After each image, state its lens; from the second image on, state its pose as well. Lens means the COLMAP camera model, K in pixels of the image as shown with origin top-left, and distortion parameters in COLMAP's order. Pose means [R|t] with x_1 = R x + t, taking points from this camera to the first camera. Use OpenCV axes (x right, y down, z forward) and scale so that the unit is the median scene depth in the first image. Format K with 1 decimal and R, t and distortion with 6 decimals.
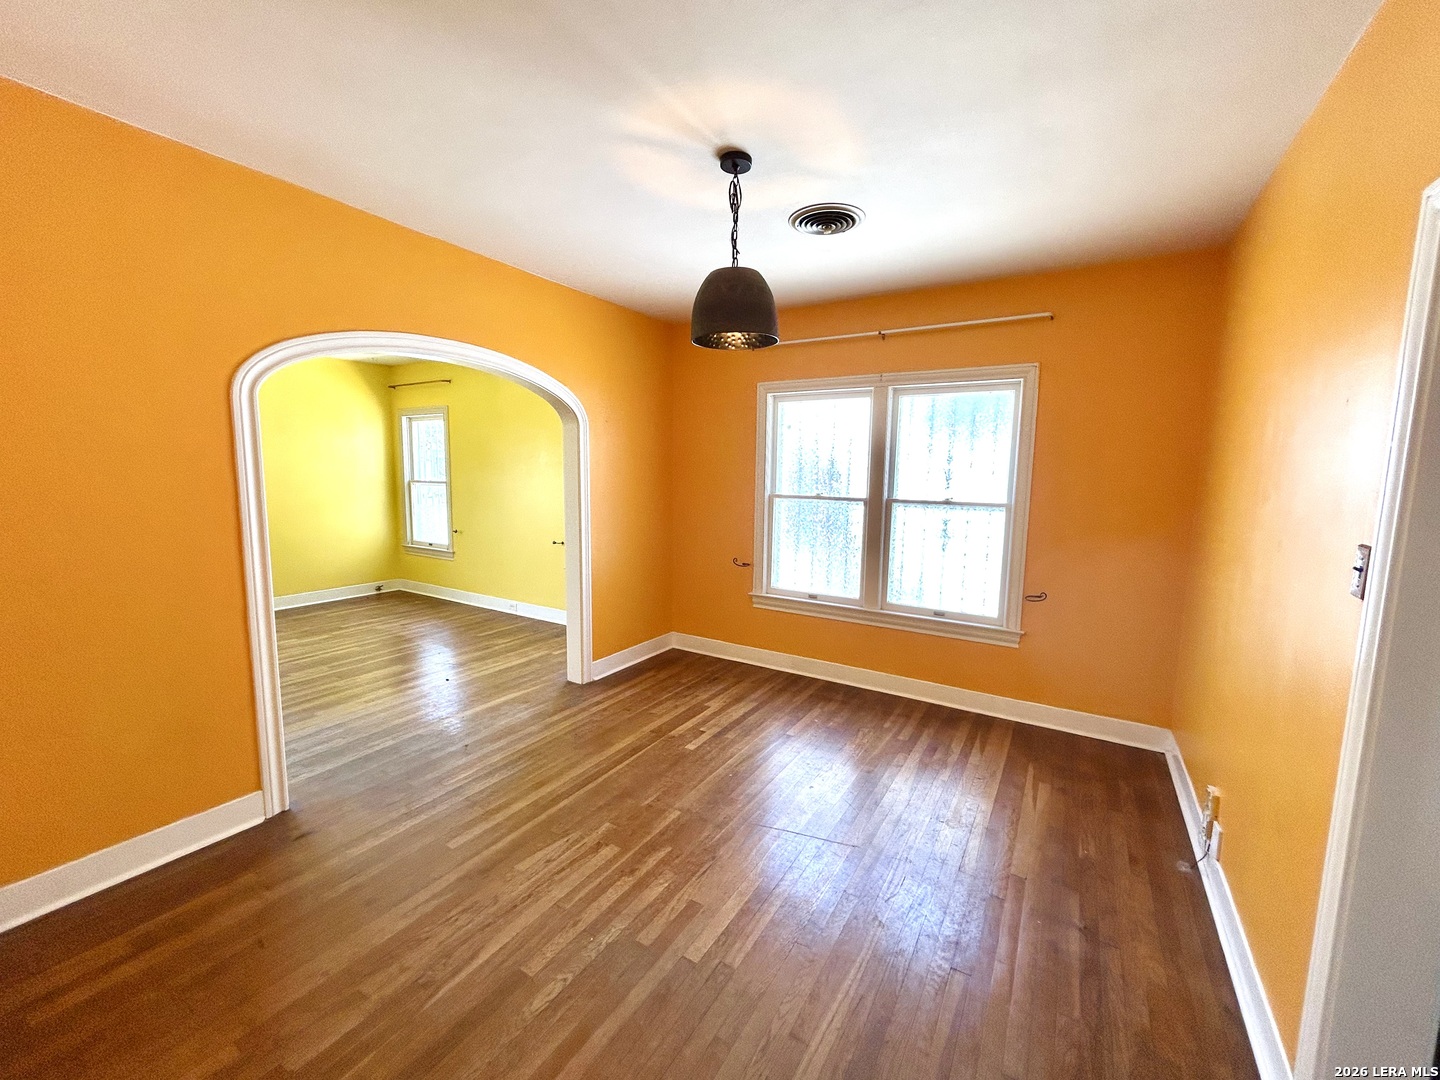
lens RADIAL K [[584.0, 0, 721.5], [0, 584.0, 539.9], [0, 0, 1]] dist [-0.011032, 0.000078]
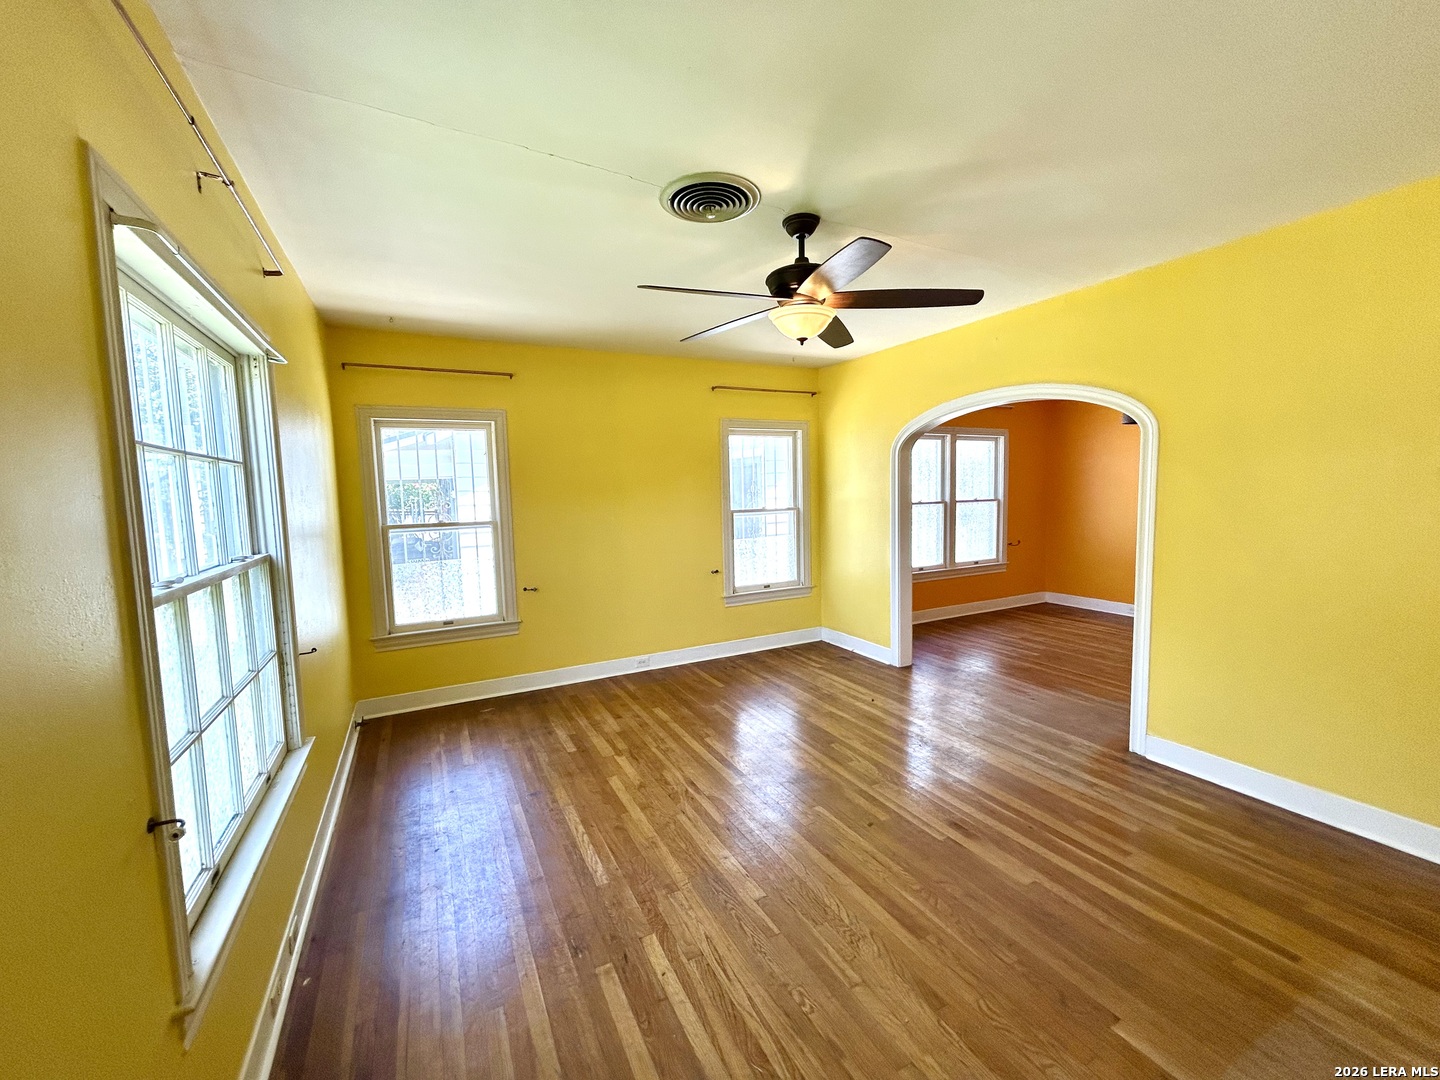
lens RADIAL K [[584.0, 0, 723.8], [0, 584.0, 537.6], [0, 0, 1]] dist [-0.011032, 0.000078]
pose [[0.515543, -0.101463, 0.850835, -1.249757], [0.133493, 0.990351, 0.037214, -0.096862], [-0.846401, 0.094396, 0.524113, 0.578273]]
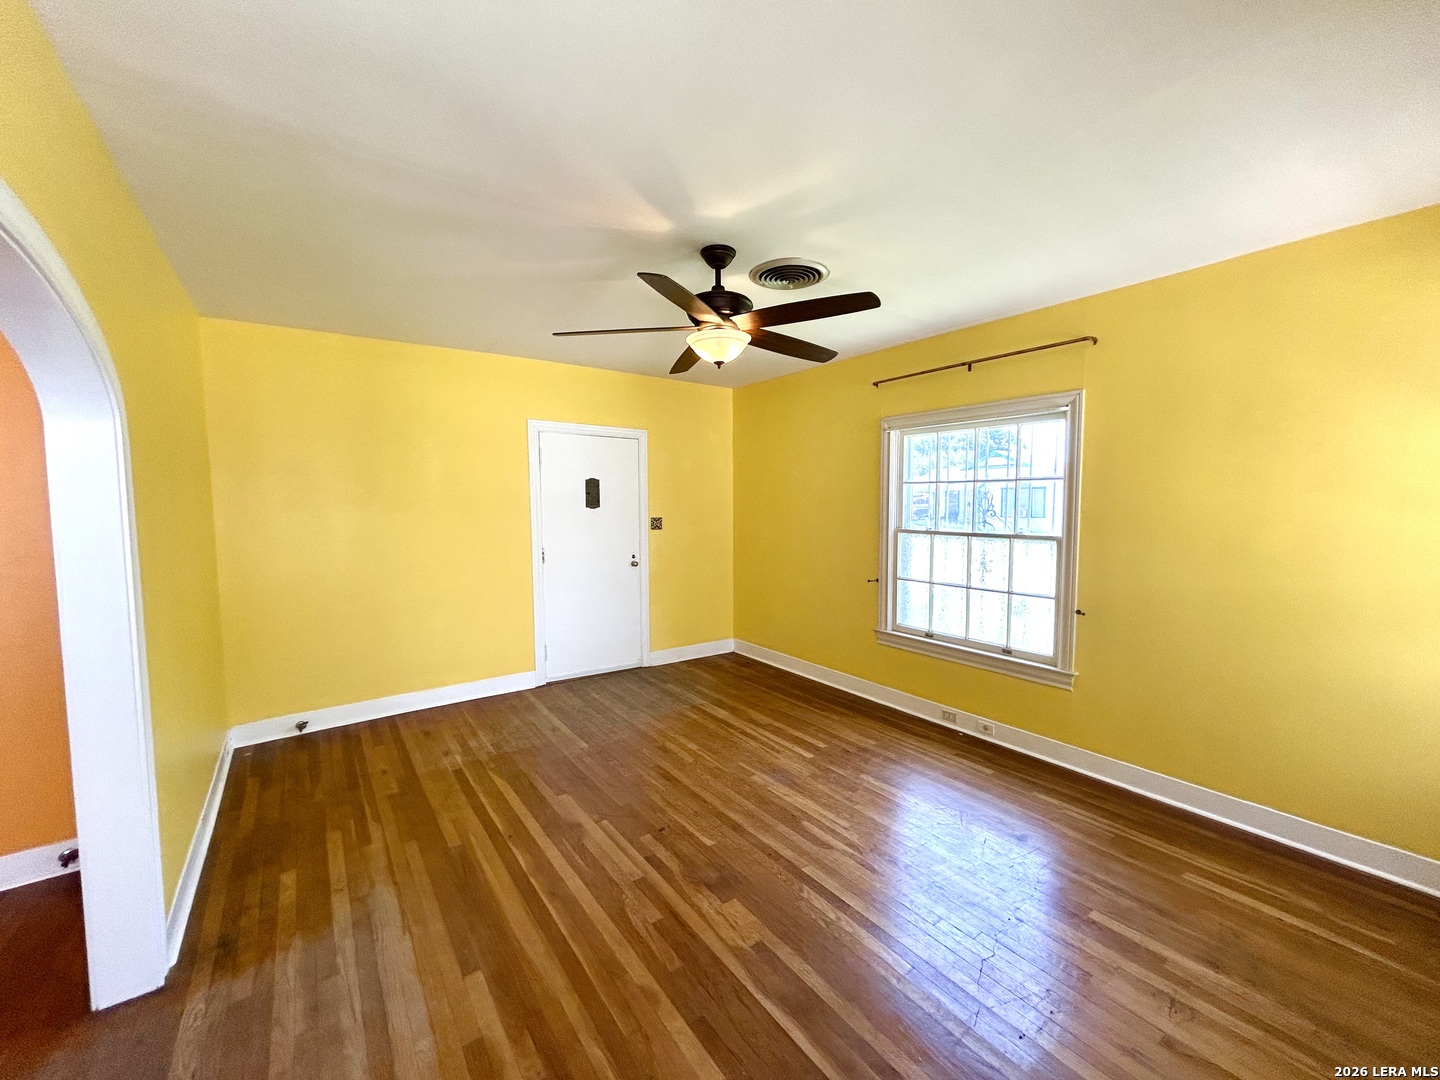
lens RADIAL K [[584.0, 0, 720.9], [0, 584.0, 539.2], [0, 0, 1]] dist [-0.011032, 0.000078]
pose [[-0.387734, 0.051847, -0.920312, -0.228947], [-0.109643, 0.988735, 0.101895, -0.136454], [0.915227, 0.140413, -0.377682, 1.011785]]
